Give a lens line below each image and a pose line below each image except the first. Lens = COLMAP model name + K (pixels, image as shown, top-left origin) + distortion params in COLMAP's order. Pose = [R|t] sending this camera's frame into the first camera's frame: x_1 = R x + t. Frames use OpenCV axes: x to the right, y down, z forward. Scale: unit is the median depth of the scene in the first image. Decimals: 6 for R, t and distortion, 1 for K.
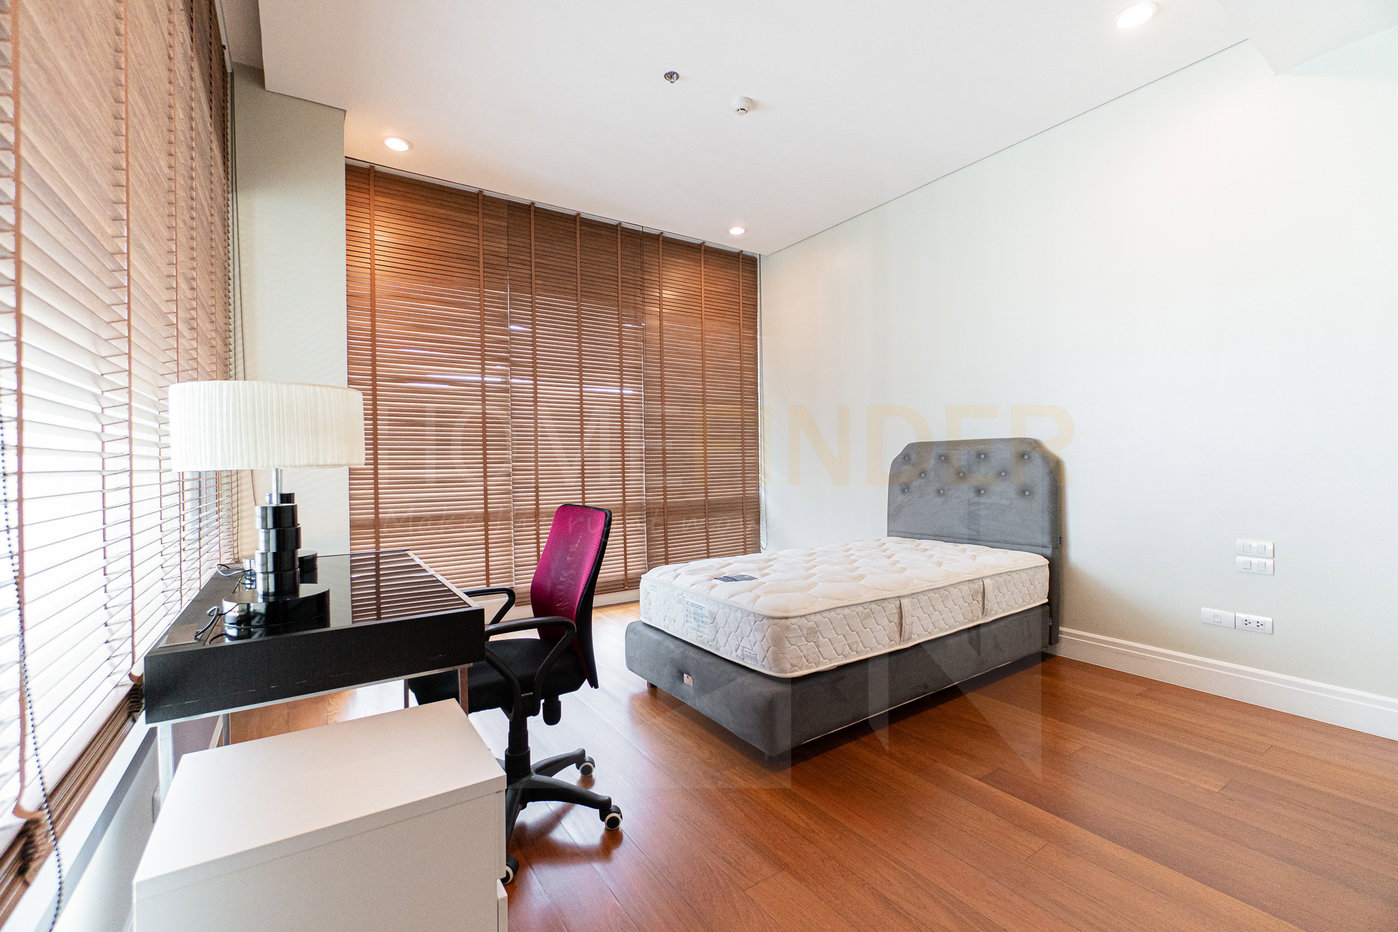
lens RADIAL K [[599.9, 0, 699.2], [0, 599.9, 460.8], [0, 0, 1]] dist [-0.008878, 0.002650]
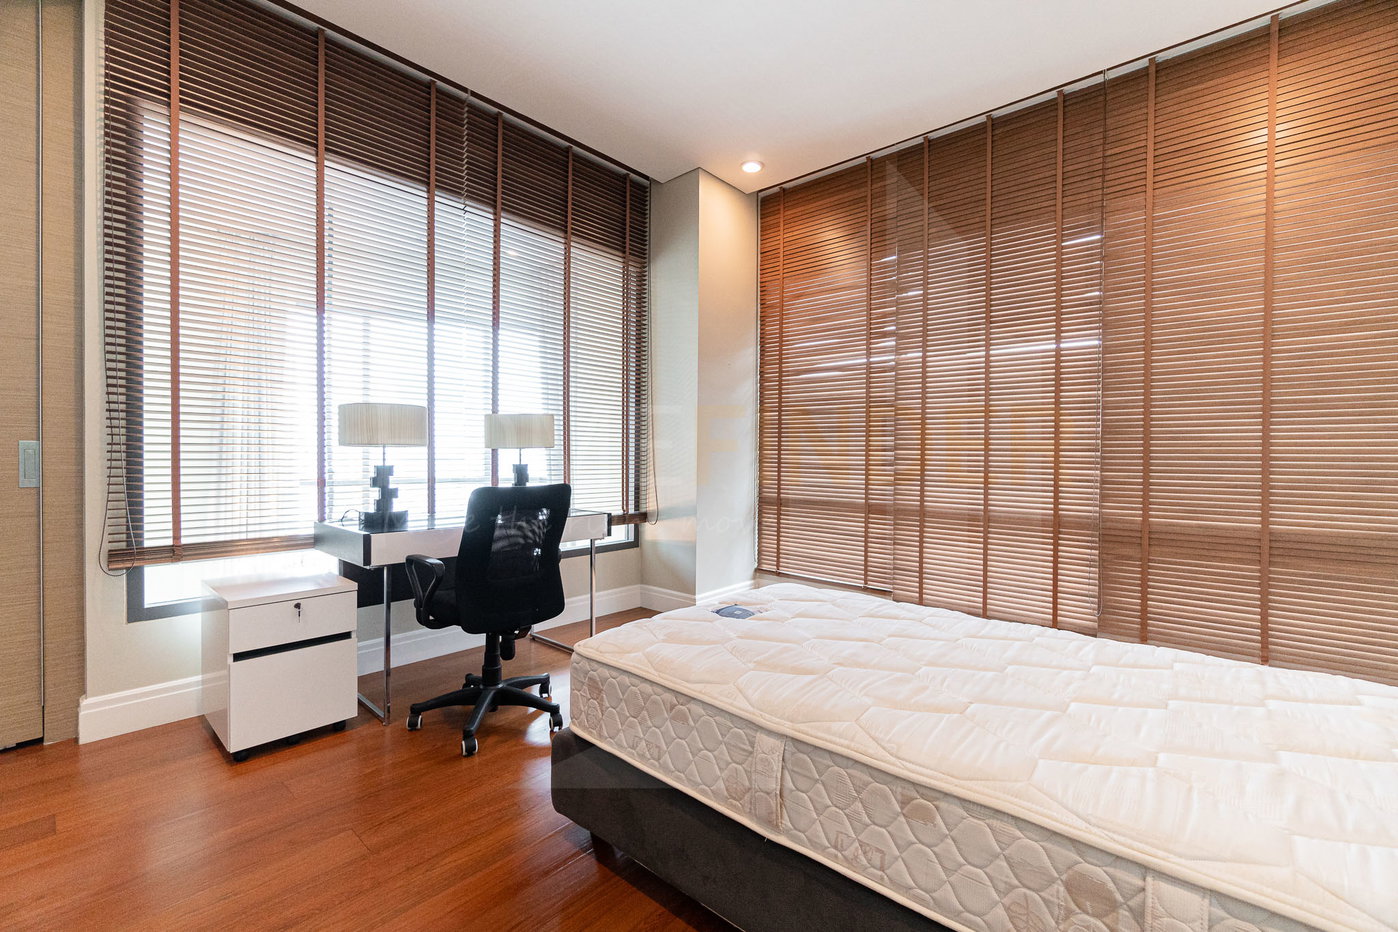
lens RADIAL K [[599.9, 0, 696.7], [0, 599.9, 464.4], [0, 0, 1]] dist [-0.008878, 0.002650]
pose [[0.236427, 0.027655, -0.971256, 0.450078], [-0.016616, 0.999564, 0.024417, 0.006417], [0.971507, 0.010366, 0.236784, 0.485553]]
